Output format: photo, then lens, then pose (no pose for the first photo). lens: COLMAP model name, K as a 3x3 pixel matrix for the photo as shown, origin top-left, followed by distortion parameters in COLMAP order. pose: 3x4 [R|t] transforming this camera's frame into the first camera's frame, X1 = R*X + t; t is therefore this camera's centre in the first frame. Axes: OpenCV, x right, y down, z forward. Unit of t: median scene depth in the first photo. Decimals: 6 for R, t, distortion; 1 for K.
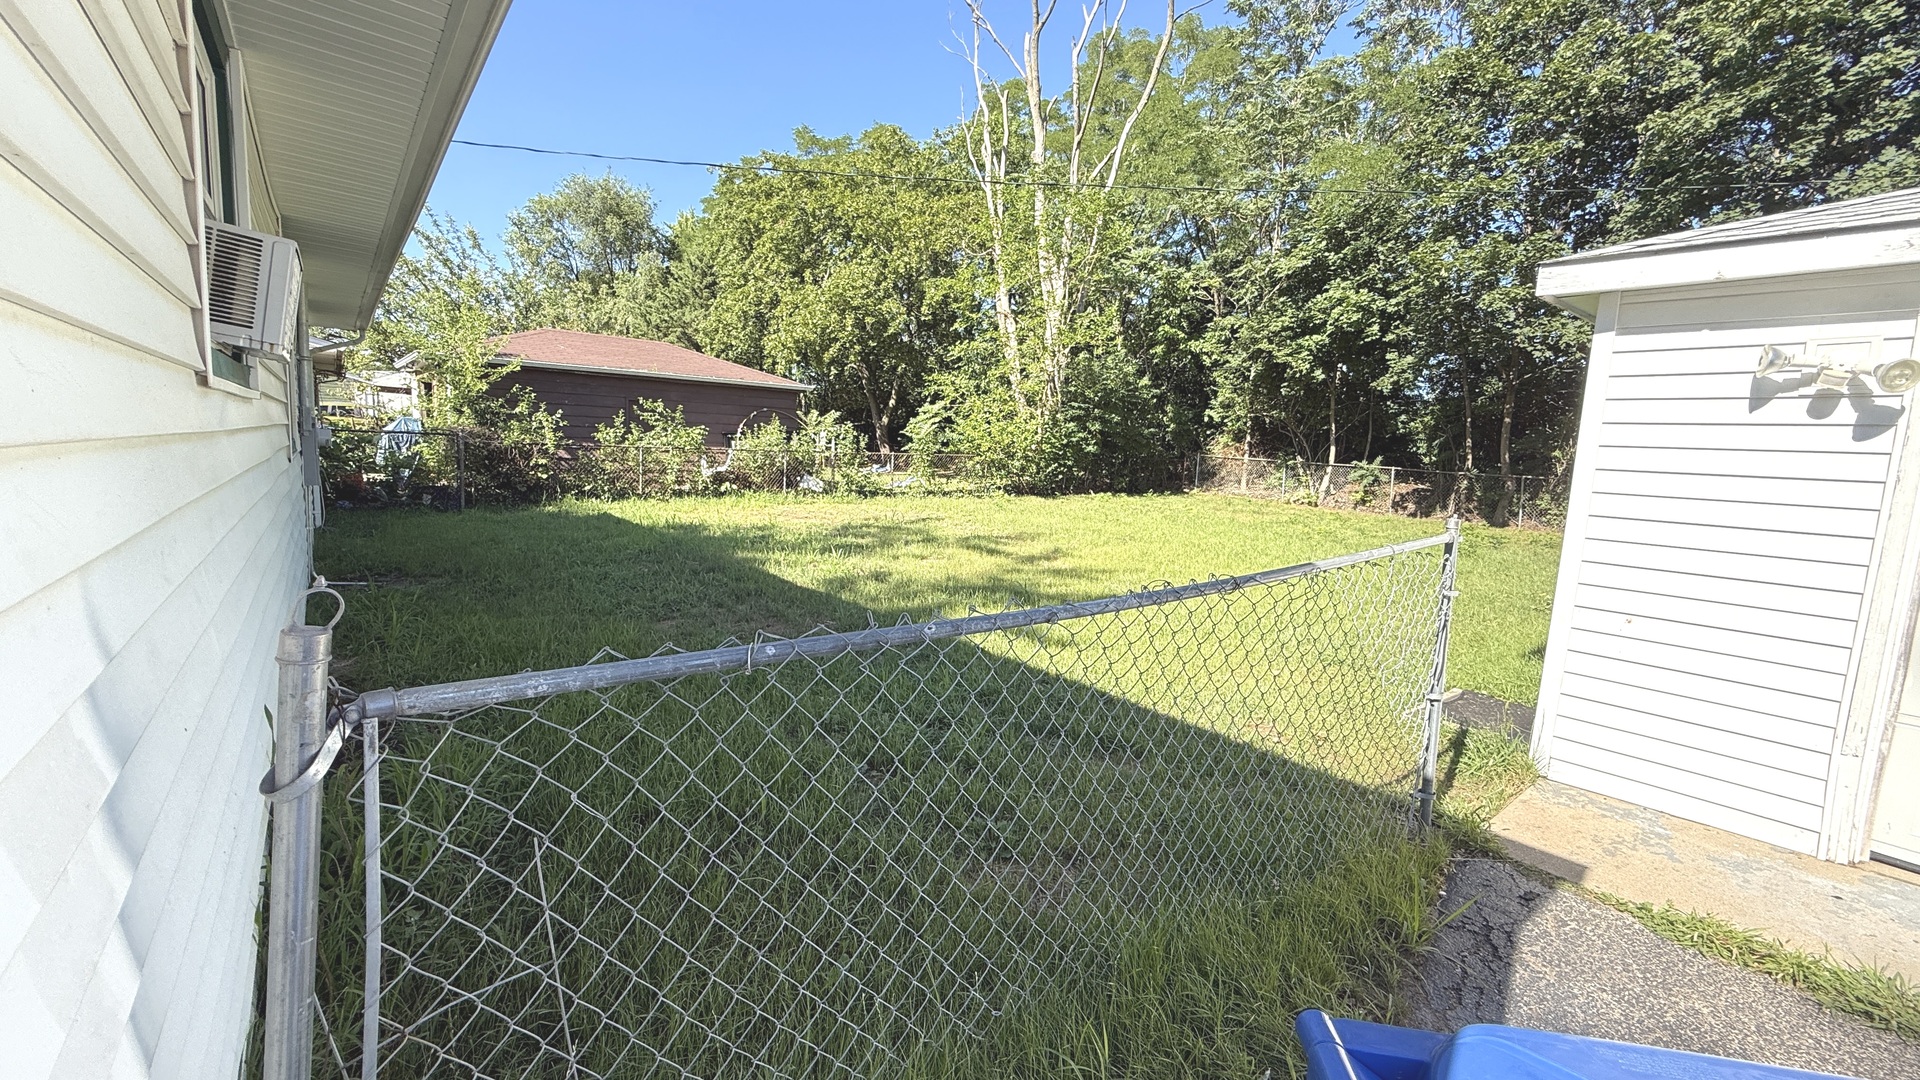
lens RADIAL K [[767.6, 0, 952.9], [0, 767.6, 538.9], [0, 0, 1]] dist [0.001485, -0.000303]
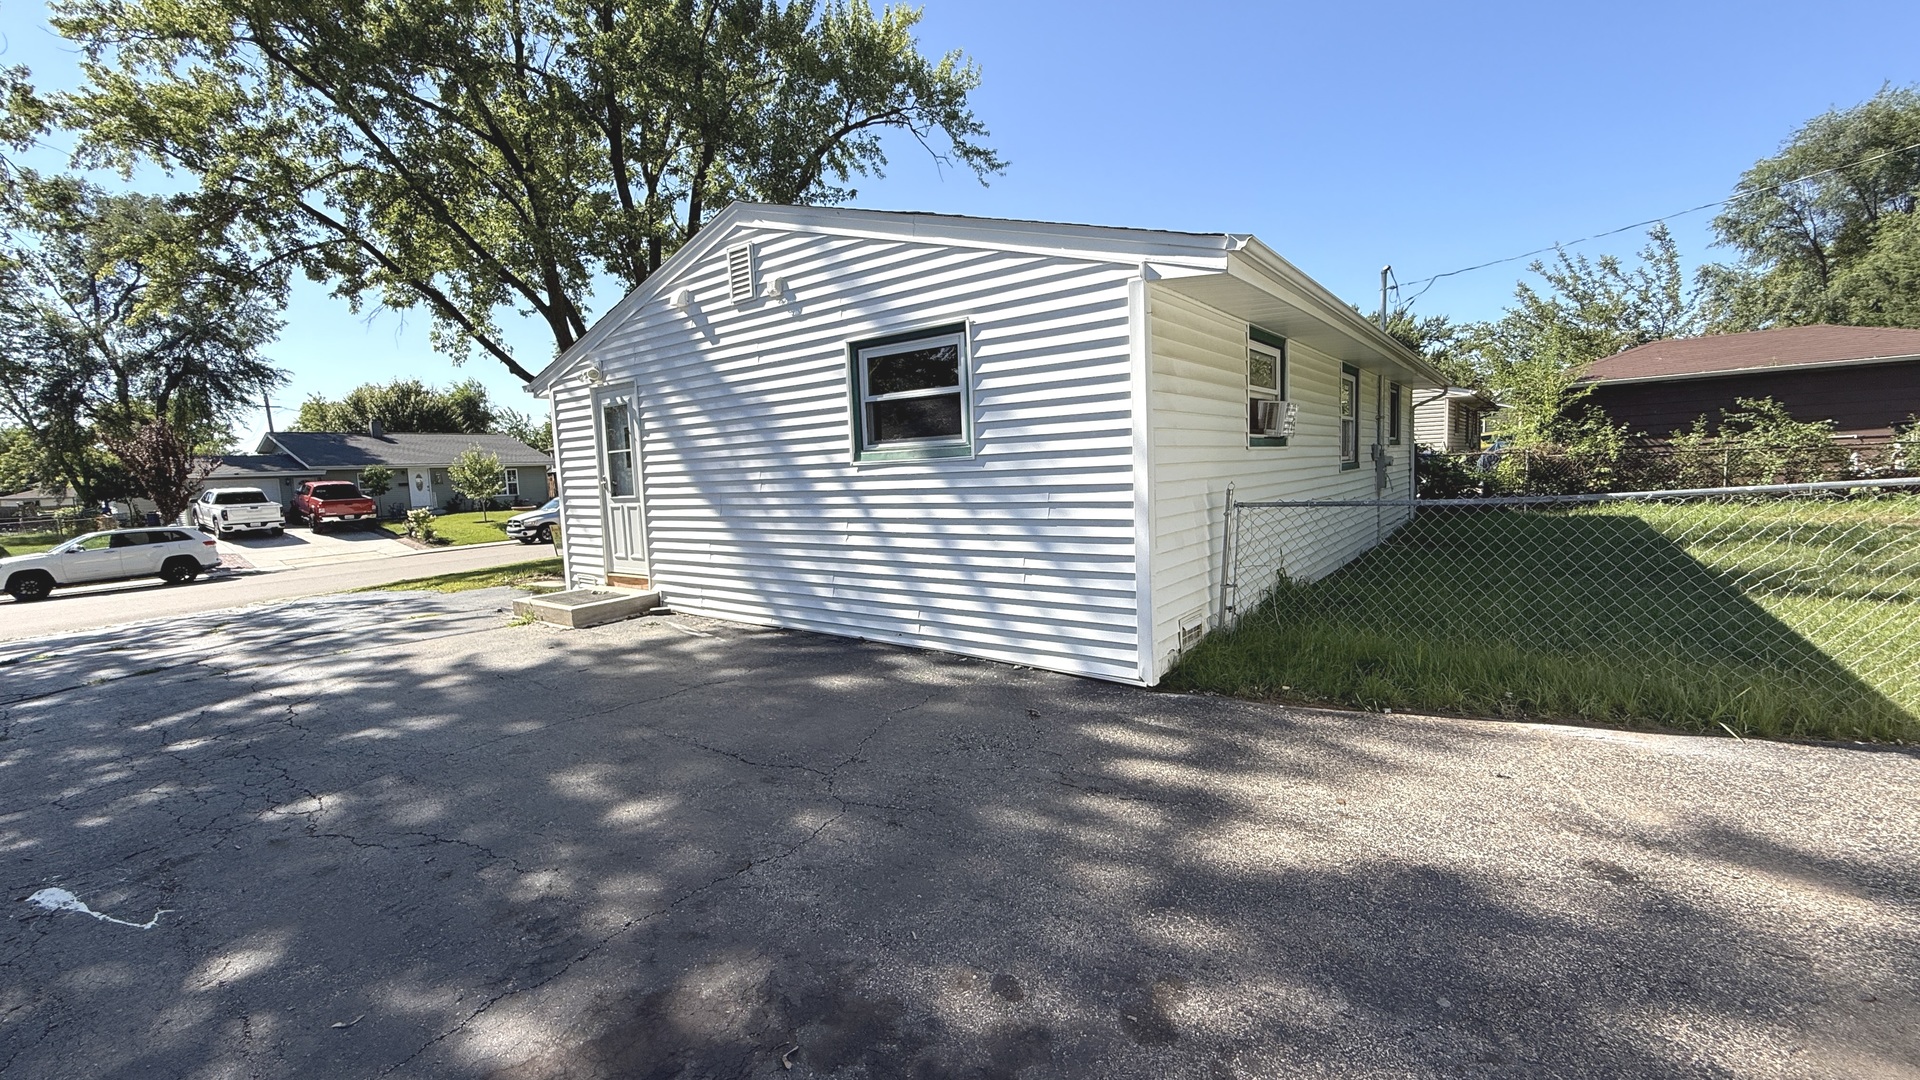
lens RADIAL K [[767.6, 0, 952.9], [0, 767.6, 538.9], [0, 0, 1]] dist [0.001485, -0.000303]
pose [[0.236983, 0.036669, -0.970822, 0.292433], [-0.063842, 0.997715, 0.022101, 0.032090], [0.969414, 0.056742, 0.238783, -0.165970]]
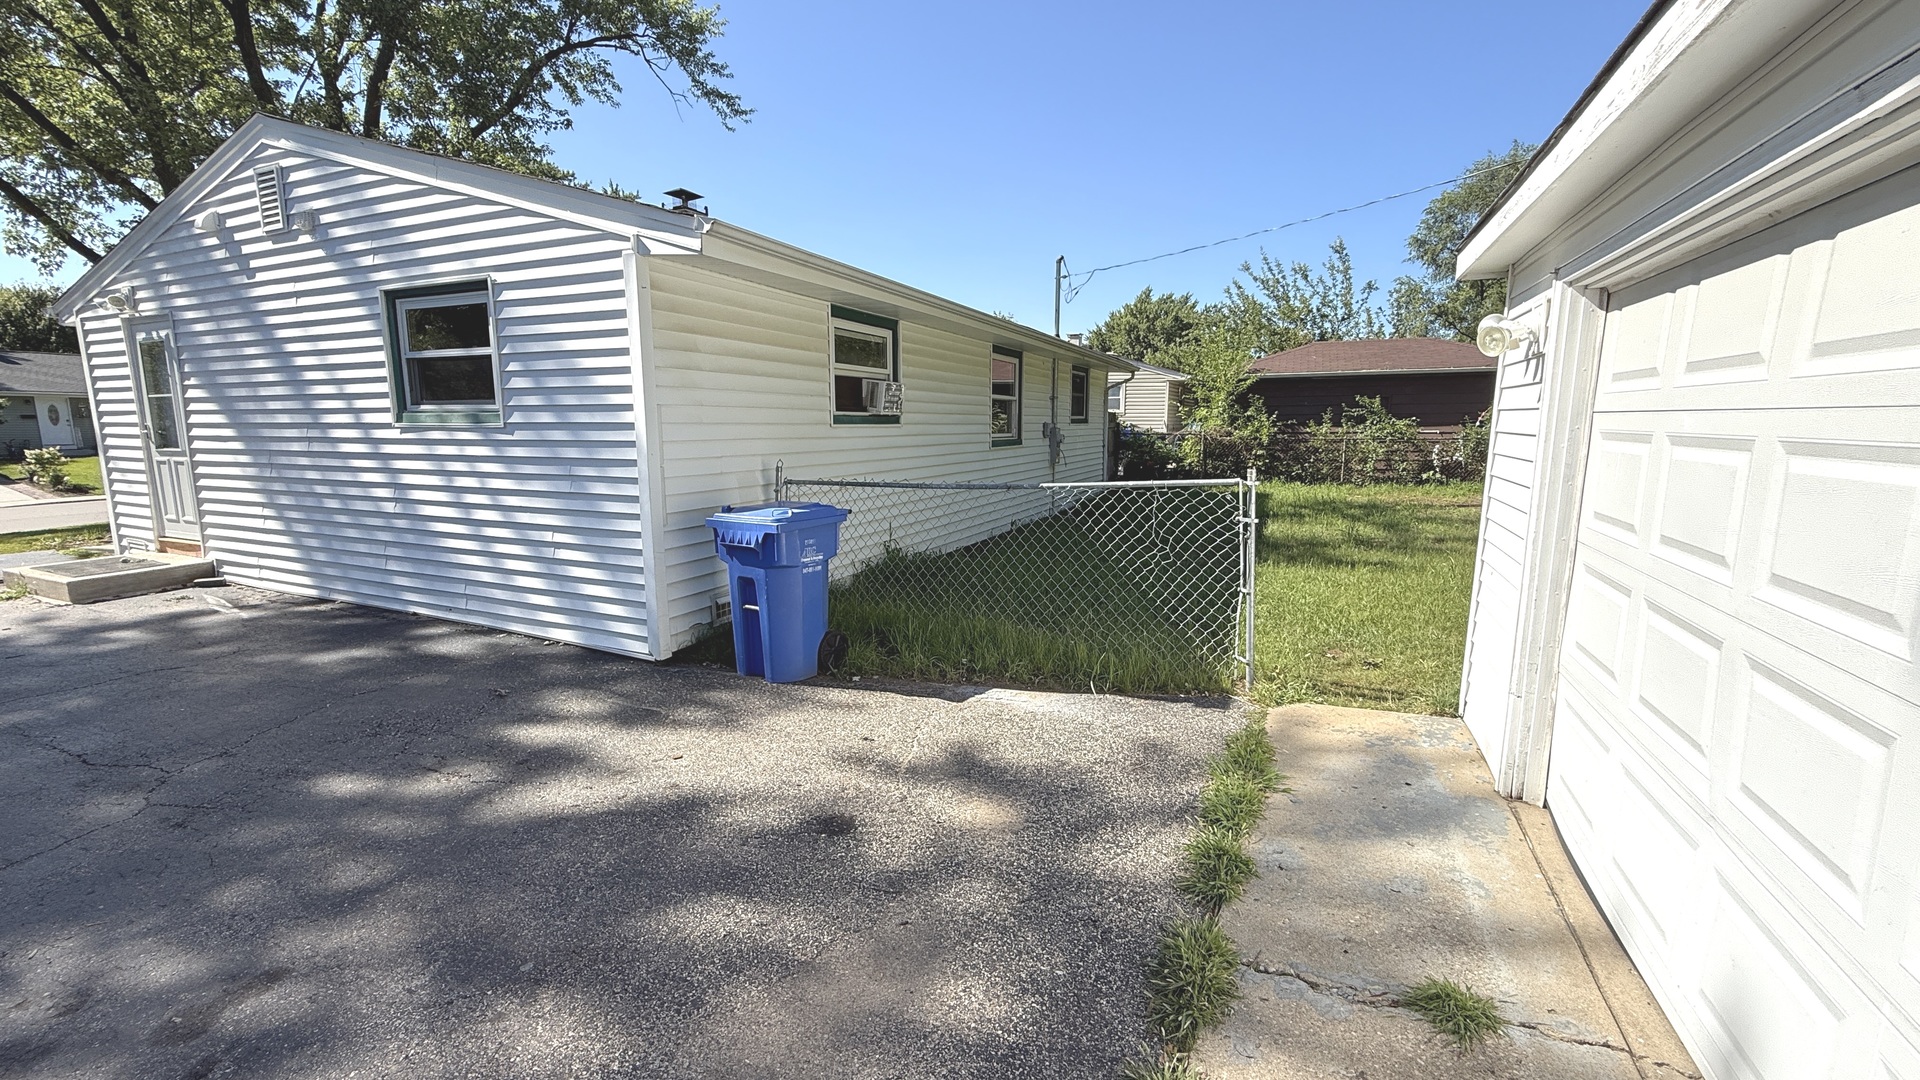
lens RADIAL K [[767.6, 0, 952.9], [0, 767.6, 538.9], [0, 0, 1]] dist [0.001485, -0.000303]
pose [[0.447702, 0.090831, -0.889557, 0.347879], [-0.087075, 0.994528, 0.057726, 0.013056], [0.889933, 0.051614, 0.453161, -0.035870]]
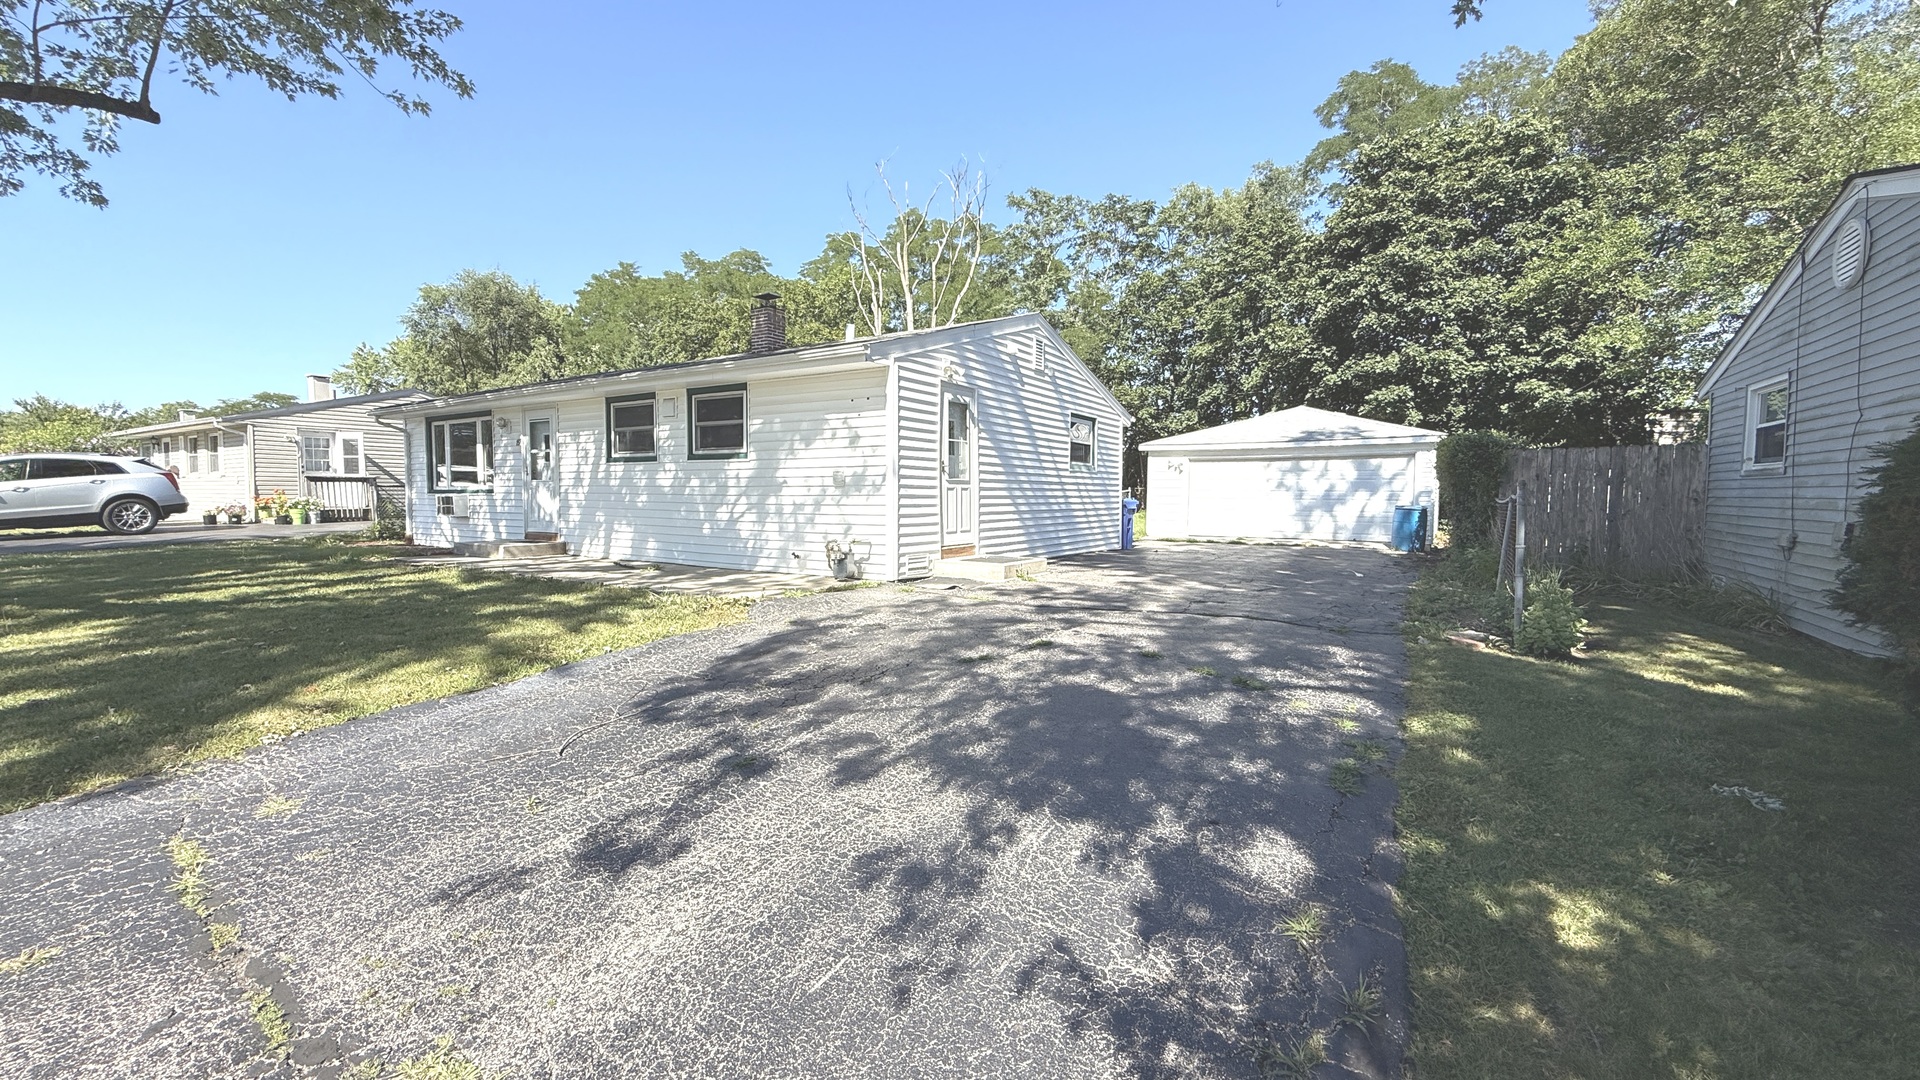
lens RADIAL K [[767.6, 0, 952.9], [0, 767.6, 538.9], [0, 0, 1]] dist [0.001485, -0.000303]
pose [[0.942035, -0.056998, 0.330637, -0.598757], [0.074495, 0.996400, -0.040478, 0.112876], [-0.327139, 0.062762, 0.942890, -0.942463]]
